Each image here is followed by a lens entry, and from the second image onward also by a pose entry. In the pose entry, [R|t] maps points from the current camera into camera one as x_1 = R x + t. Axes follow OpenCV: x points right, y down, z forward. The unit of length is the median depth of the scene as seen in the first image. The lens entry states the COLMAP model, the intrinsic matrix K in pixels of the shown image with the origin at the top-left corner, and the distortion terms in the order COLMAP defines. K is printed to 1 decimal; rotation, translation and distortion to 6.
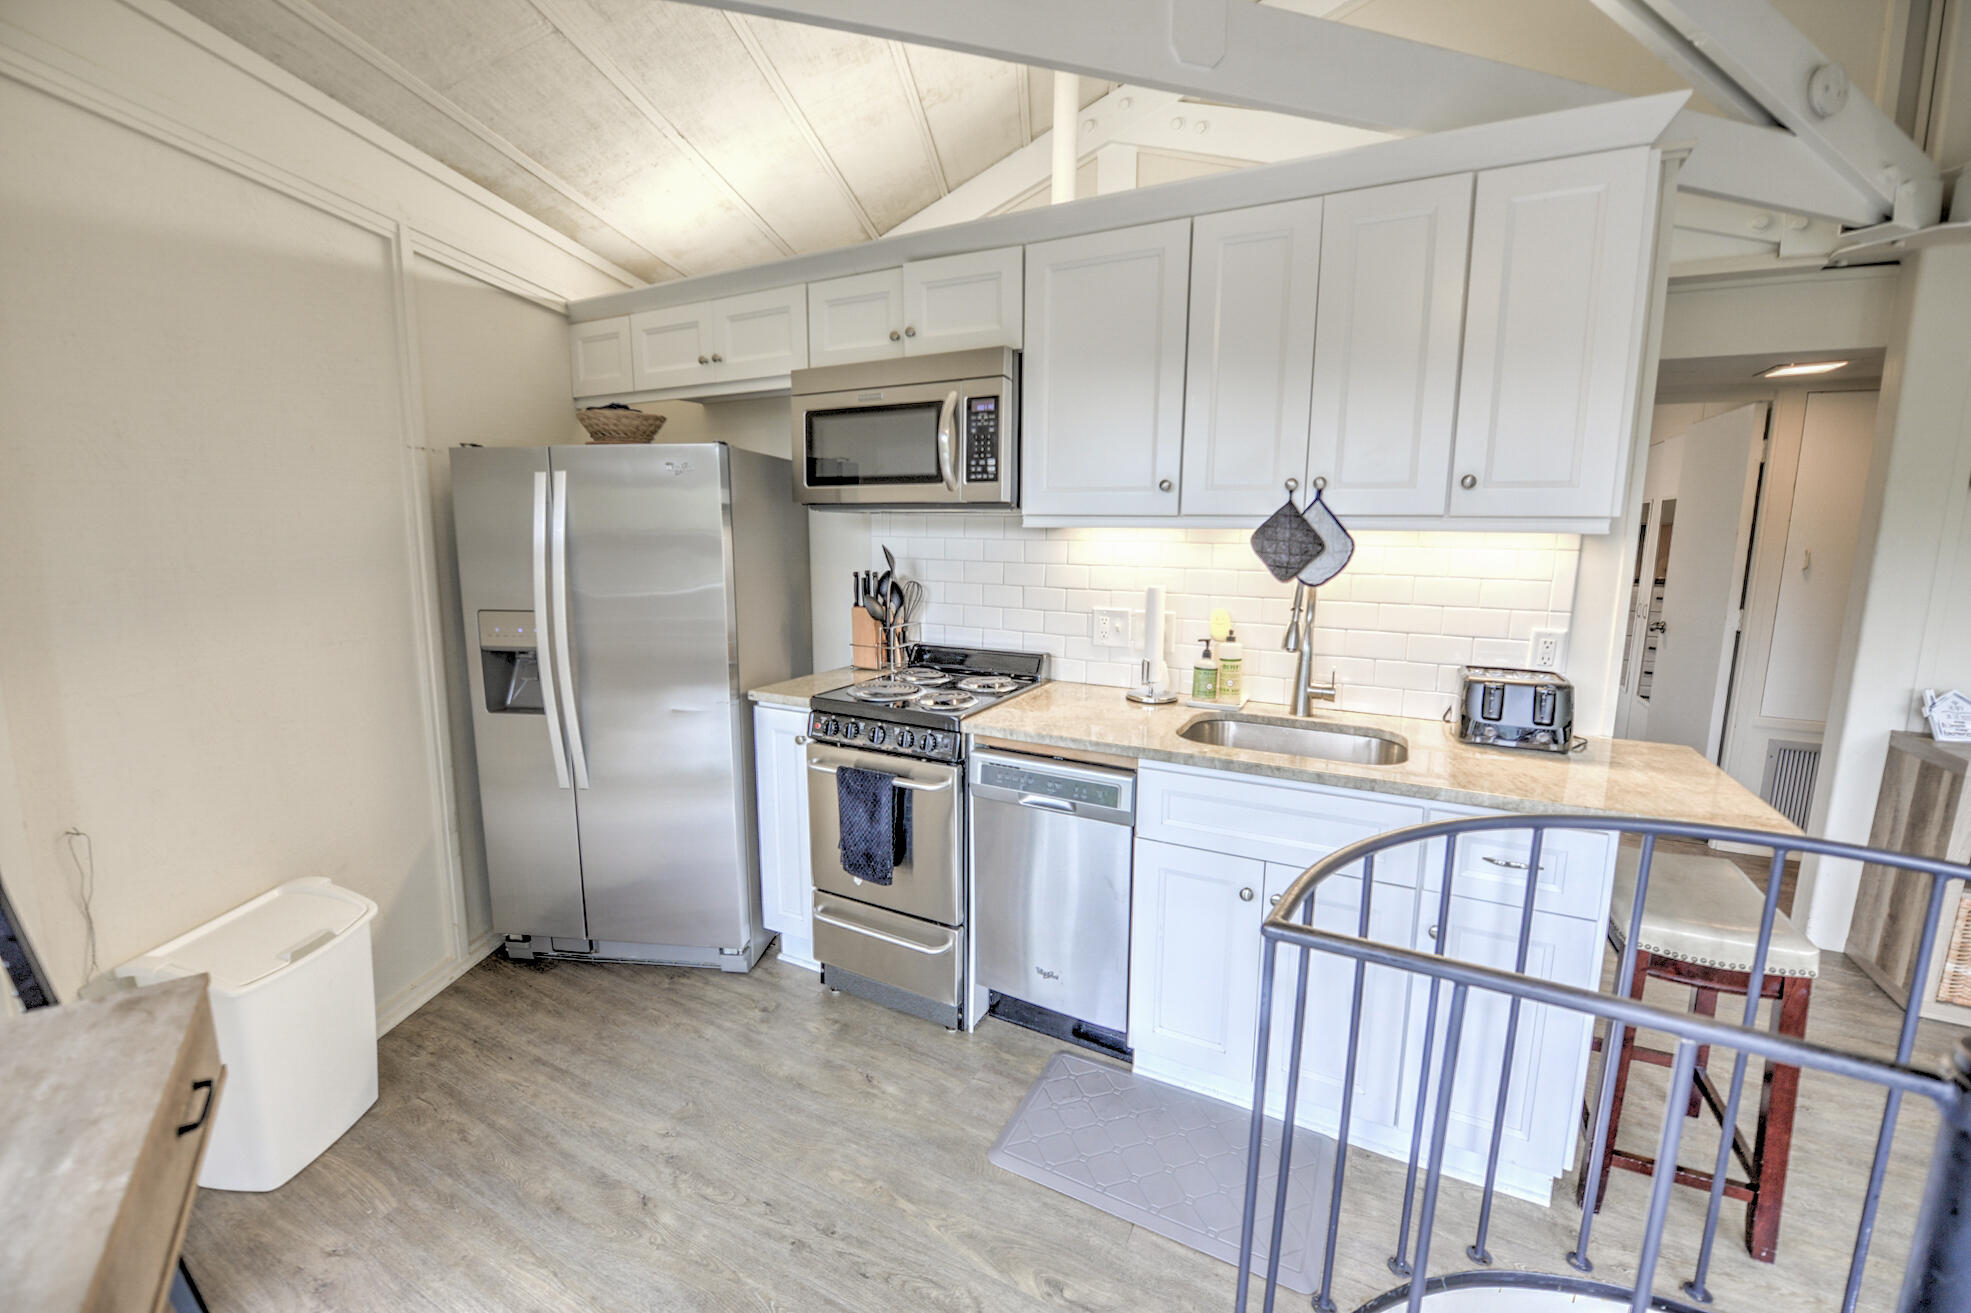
lens RADIAL K [[805.0, 0, 985.5], [0, 805.0, 653.2], [0, 0, 1]] dist [-0.017262, -0.002098]
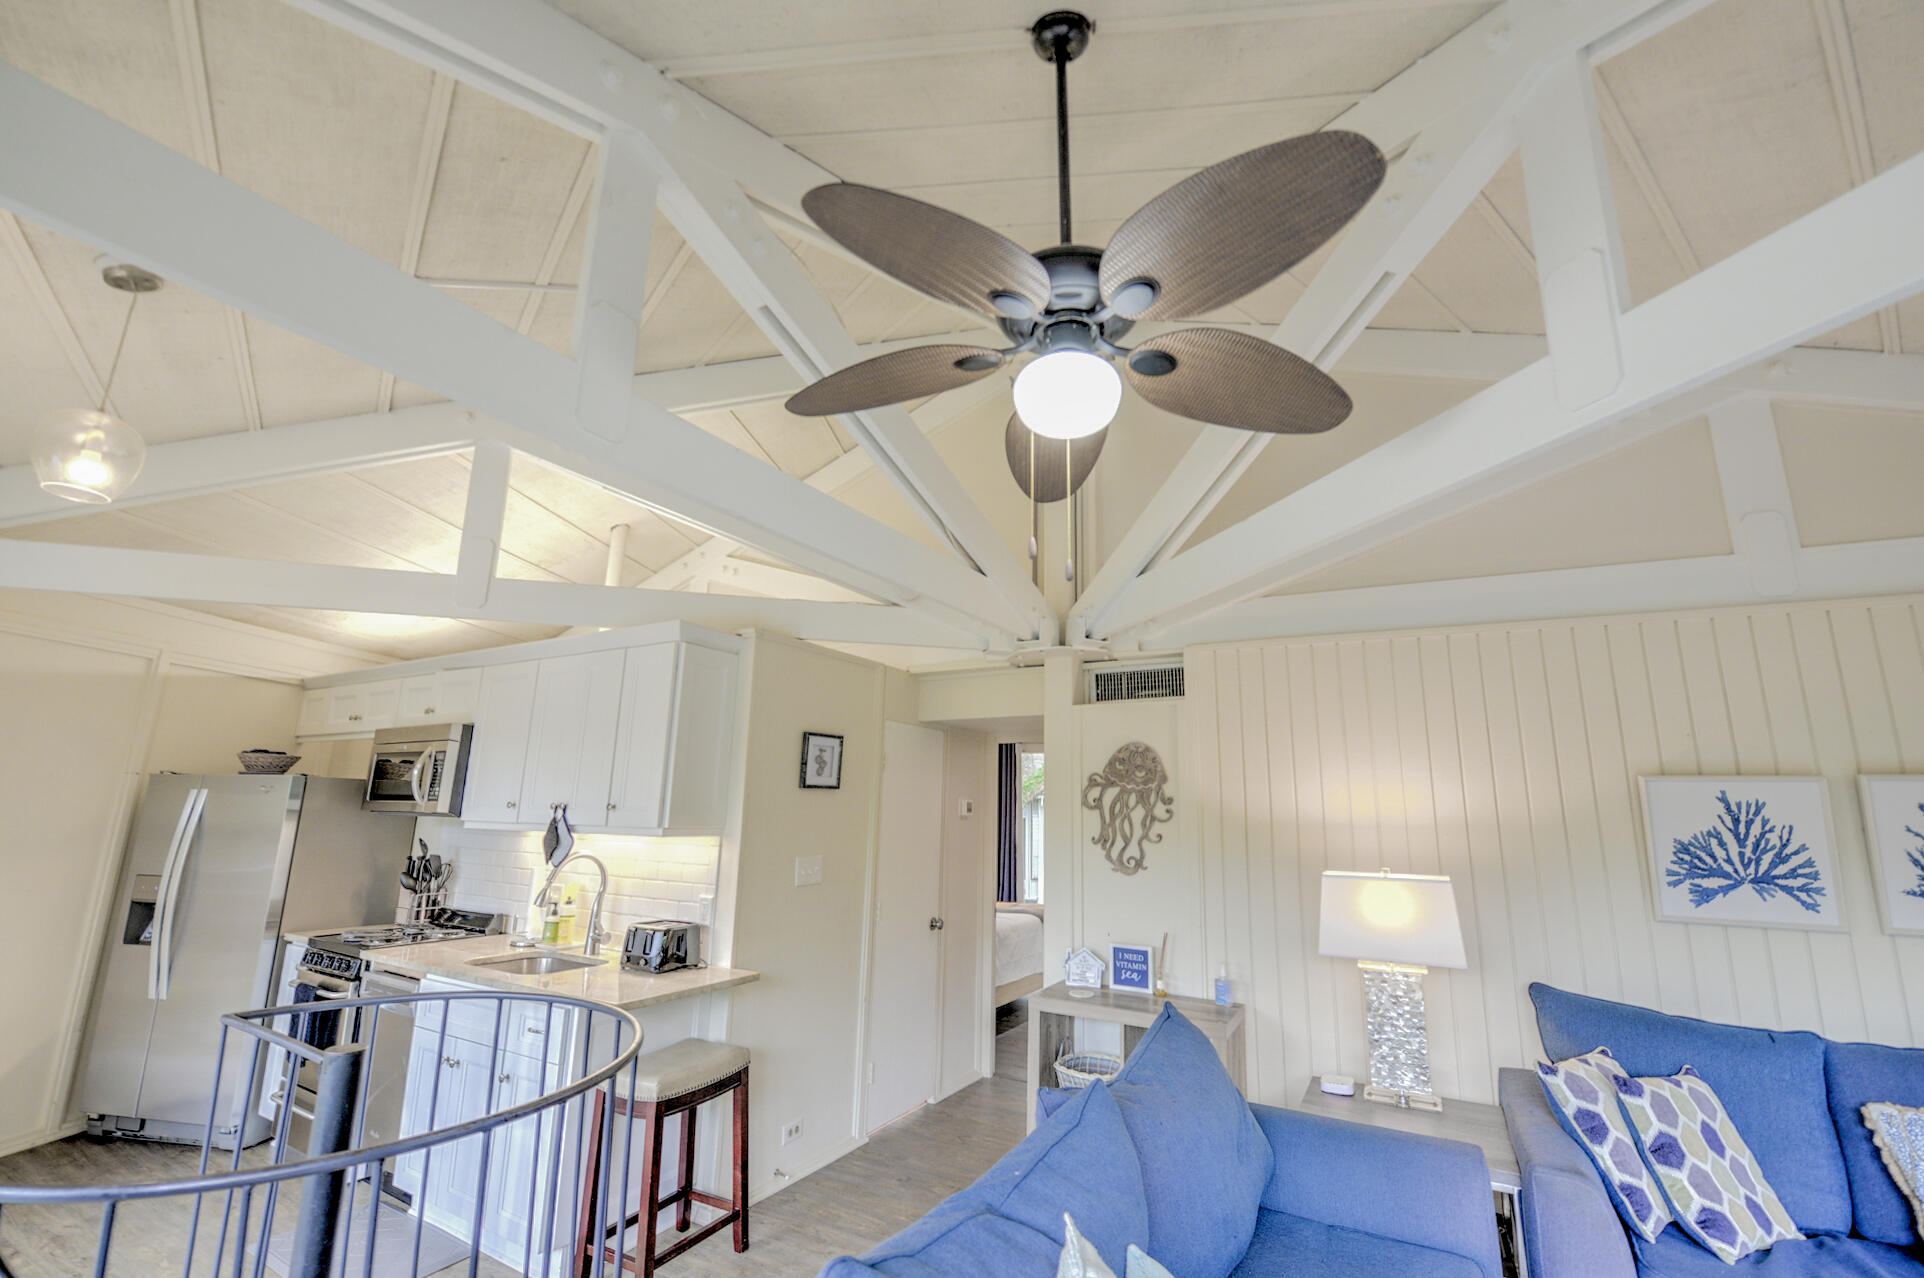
lens RADIAL K [[793.1, 0, 958.4], [0, 793.1, 639.6], [0, 0, 1]] dist [-0.016709, -0.001726]
pose [[0.999600, 0.001510, -0.028233, 1.071498], [-0.011694, 0.931247, -0.364202, 0.053502], [0.025742, 0.364387, 0.930892, -0.579581]]
